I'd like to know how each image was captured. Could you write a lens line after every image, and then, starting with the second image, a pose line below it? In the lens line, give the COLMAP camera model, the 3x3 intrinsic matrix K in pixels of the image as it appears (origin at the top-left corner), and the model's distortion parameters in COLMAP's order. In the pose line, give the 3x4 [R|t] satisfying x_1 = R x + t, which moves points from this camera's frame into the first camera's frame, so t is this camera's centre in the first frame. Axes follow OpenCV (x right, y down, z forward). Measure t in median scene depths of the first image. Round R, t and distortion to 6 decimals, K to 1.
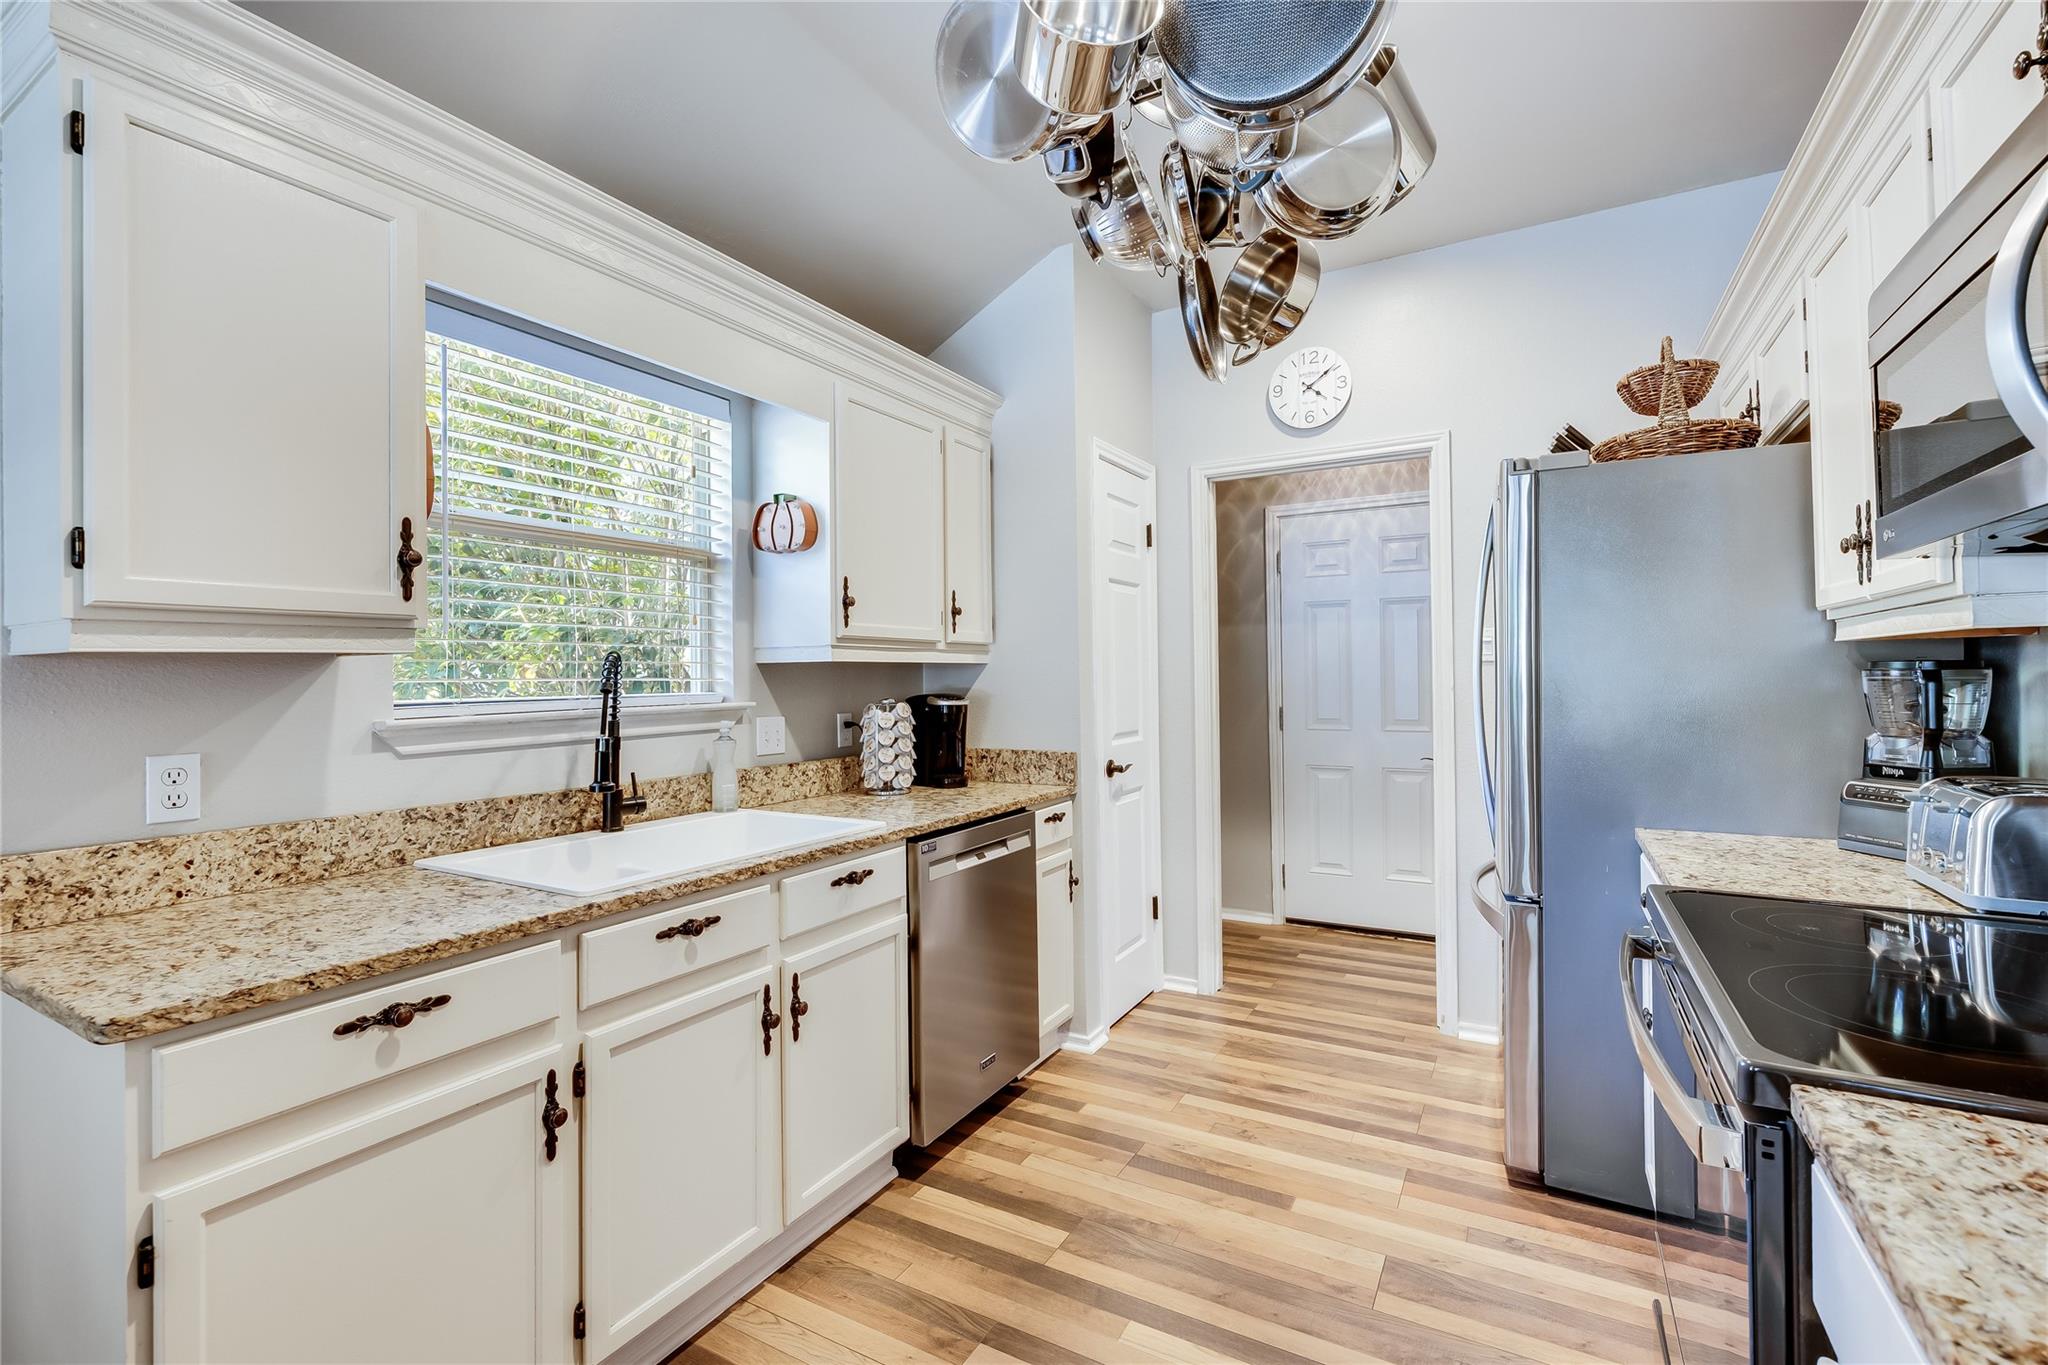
lens RADIAL K [[897.6, 0, 1015.1], [0, 897.6, 669.8], [0, 0, 1]] dist [-0.002298, 0.000921]
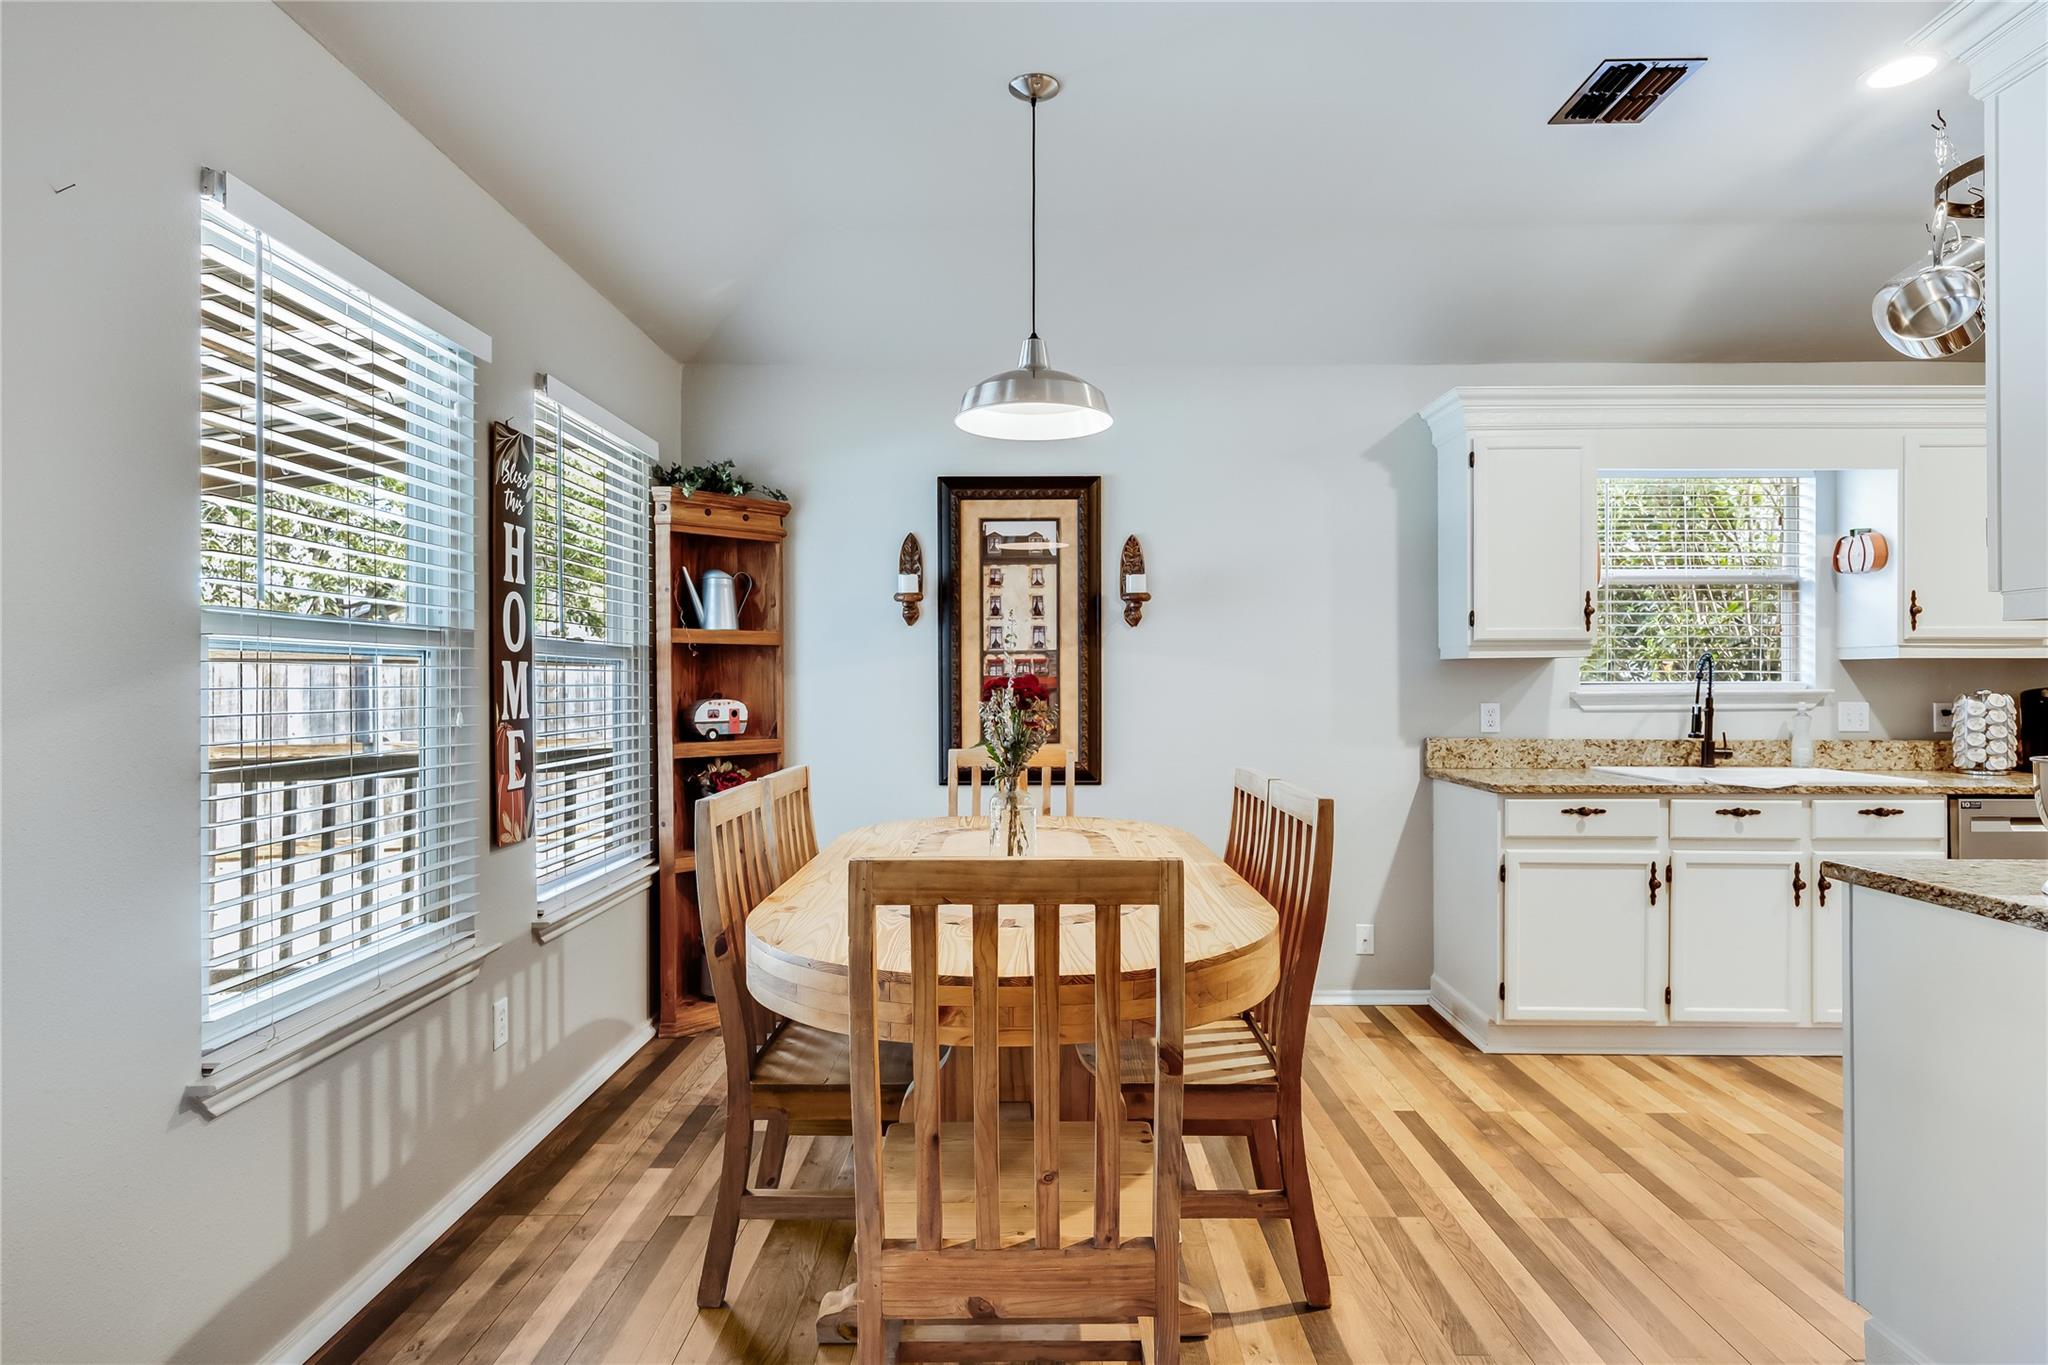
lens RADIAL K [[1118.8, 0, 1025.2], [0, 1118.8, 681.4], [0, 0, 1]] dist [0.006266, 0.001109]
pose [[0.497311, 0.010355, -0.867510, 0.554190], [0.001270, 0.999919, 0.012664, 0.002026], [0.867571, -0.007399, 0.497258, -0.851069]]
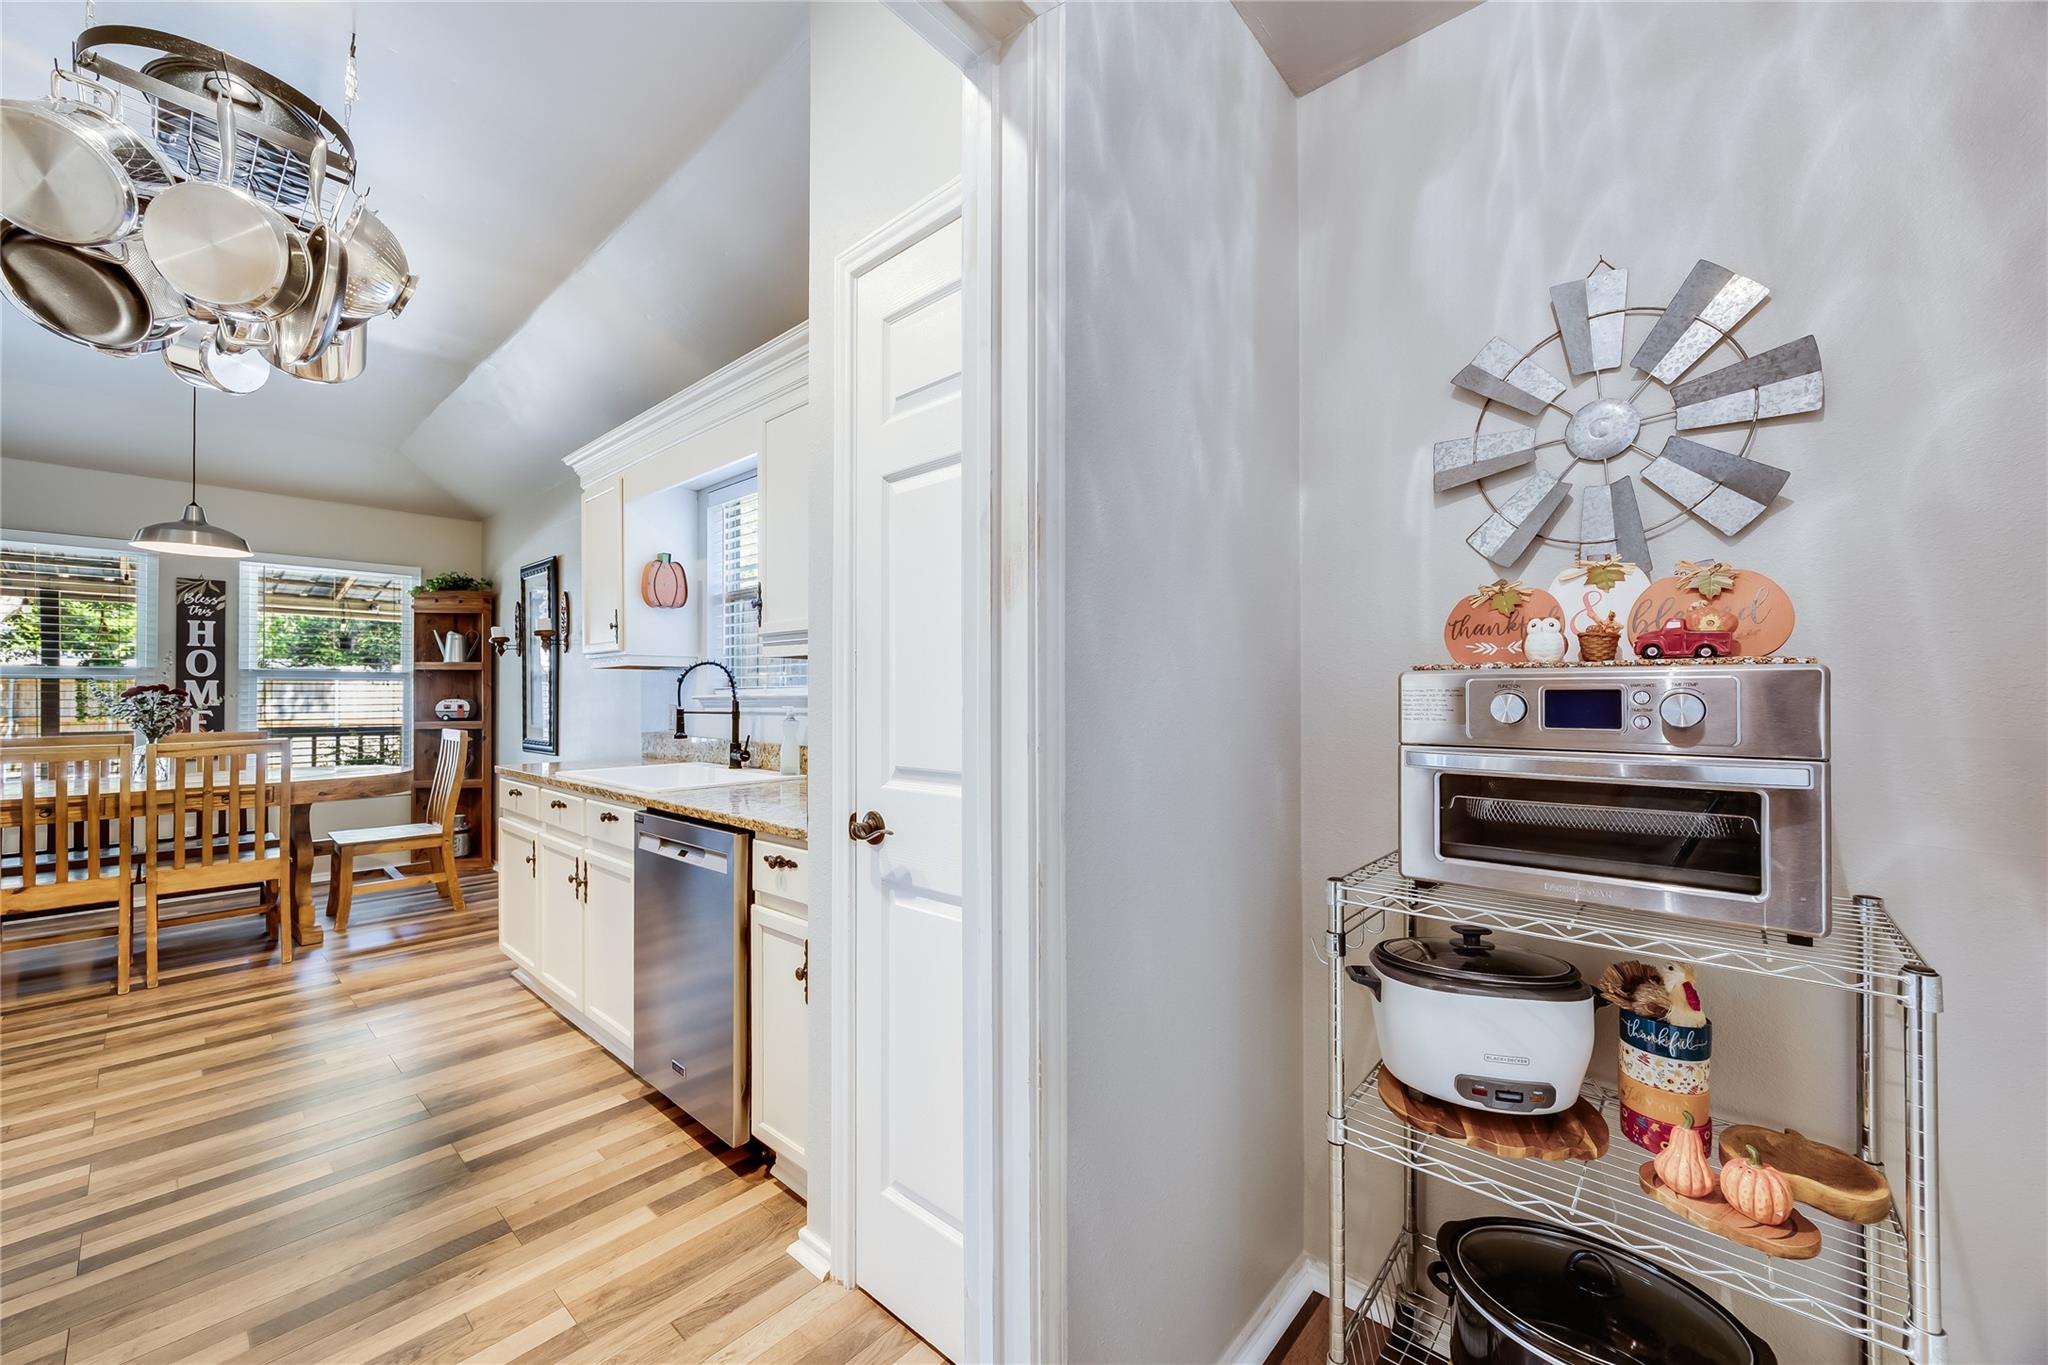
lens RADIAL K [[776.3, 0, 1023.0], [0, 776.3, 693.6], [0, 0, 1]] dist [-0.000408, 0.000718]
pose [[-0.192303, 0.007225, -0.981309, 0.704336], [0.008082, 0.999951, 0.005778, 0.033411], [0.981302, -0.006820, -0.192352, 1.507803]]
